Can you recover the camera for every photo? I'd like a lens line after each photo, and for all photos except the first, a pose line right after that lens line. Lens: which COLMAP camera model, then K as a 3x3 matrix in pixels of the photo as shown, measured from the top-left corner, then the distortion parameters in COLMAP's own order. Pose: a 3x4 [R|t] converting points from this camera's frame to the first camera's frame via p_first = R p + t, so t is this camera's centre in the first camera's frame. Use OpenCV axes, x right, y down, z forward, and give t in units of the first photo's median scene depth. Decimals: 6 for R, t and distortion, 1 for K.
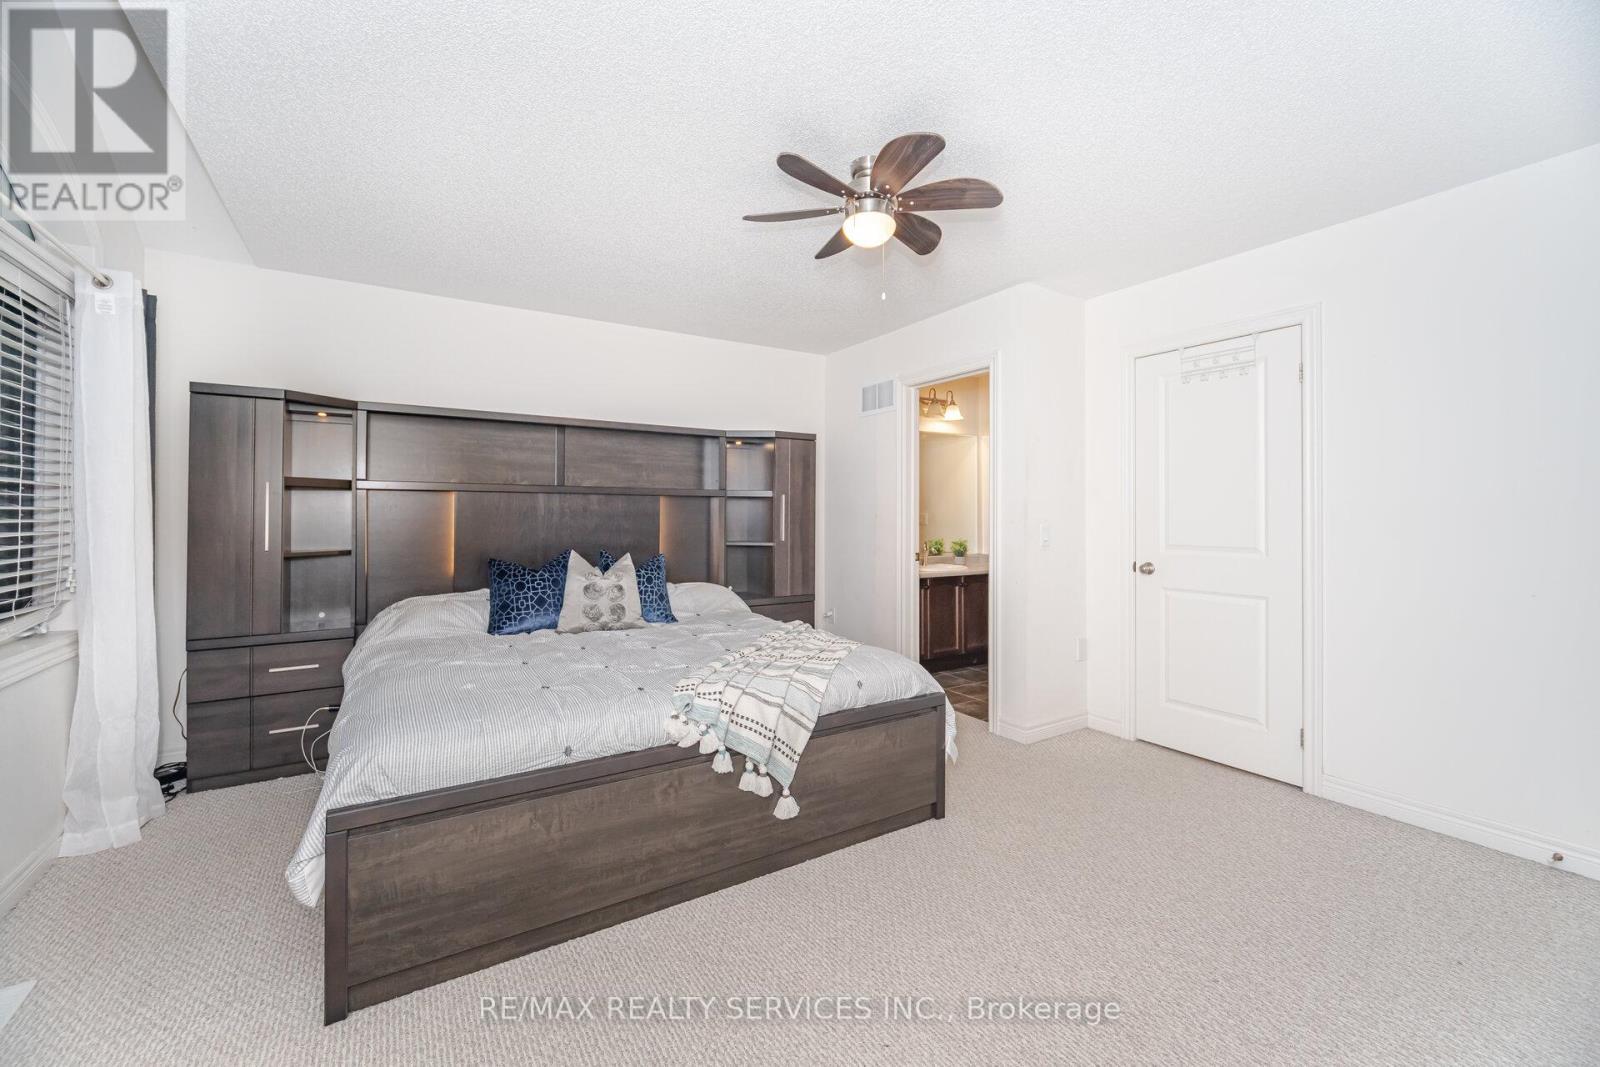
lens RADIAL K [[641.9, 0, 800.4], [0, 641.9, 528.2], [0, 0, 1]] dist [-0.000197, -0.000005]
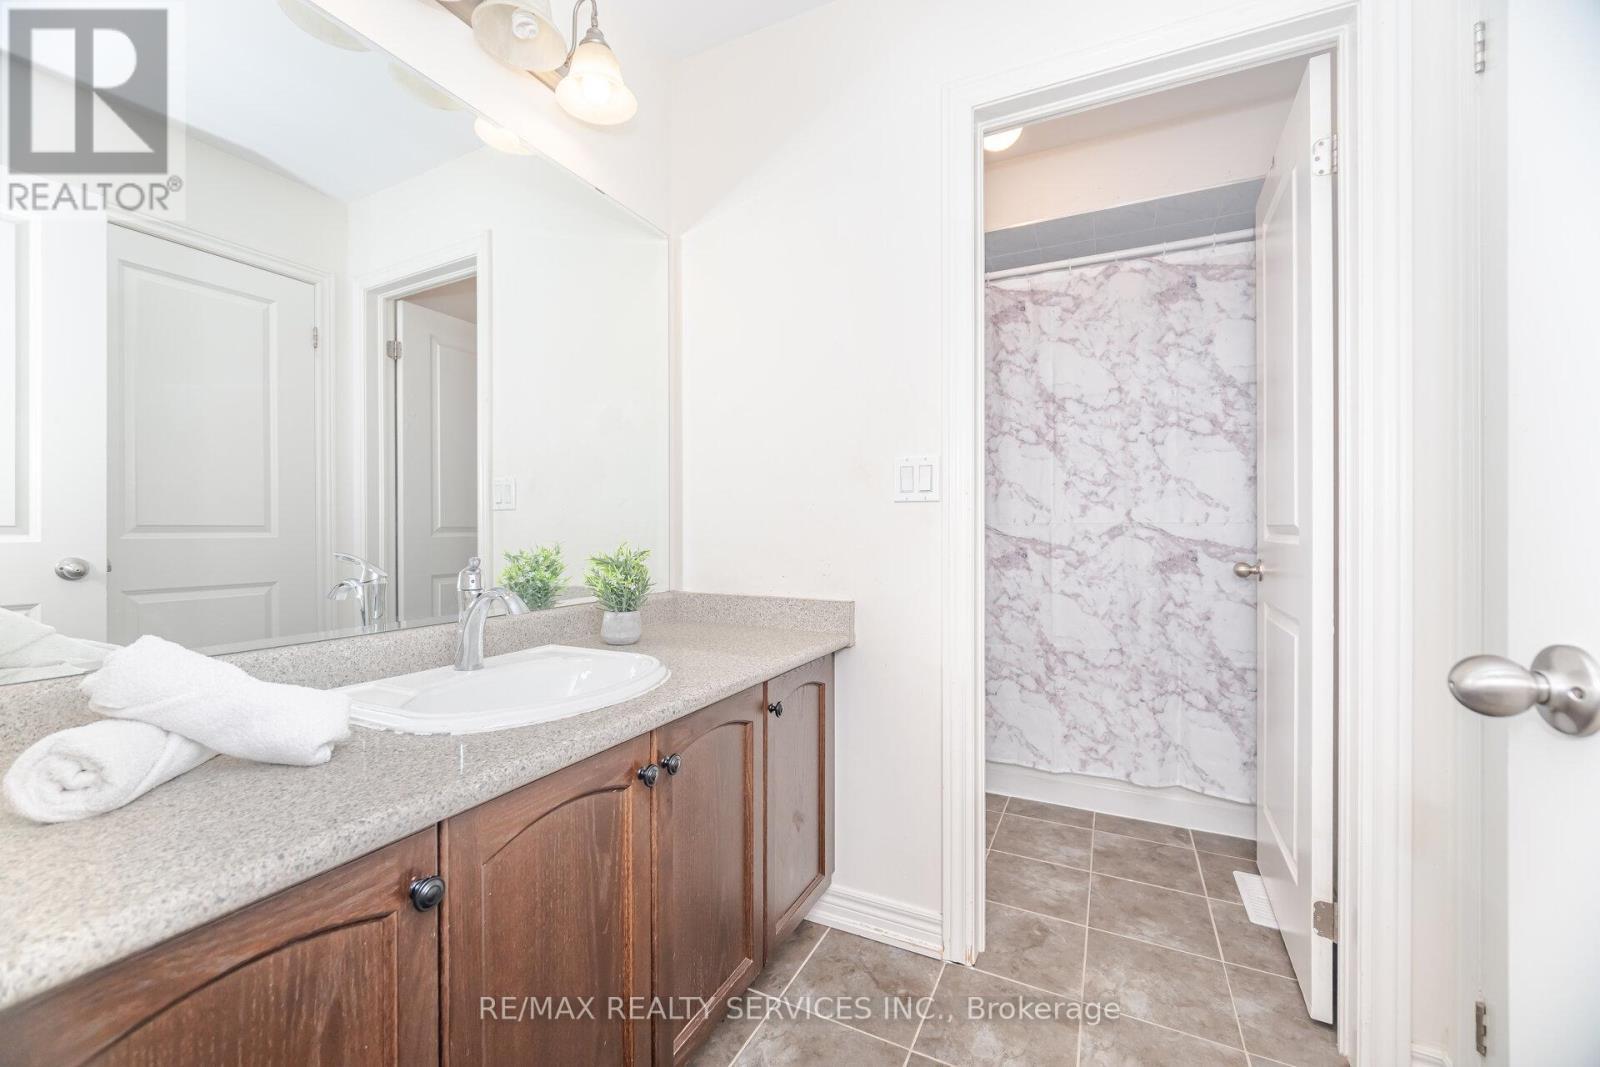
lens RADIAL K [[641.9, 0, 799.4], [0, 641.9, 528.7], [0, 0, 1]] dist [-0.000197, -0.000005]
pose [[0.854220, -0.001160, 0.519910, 0.170131], [0.000482, 0.999999, 0.001440, 0.009277], [-0.519911, -0.000979, 0.854220, 0.724058]]
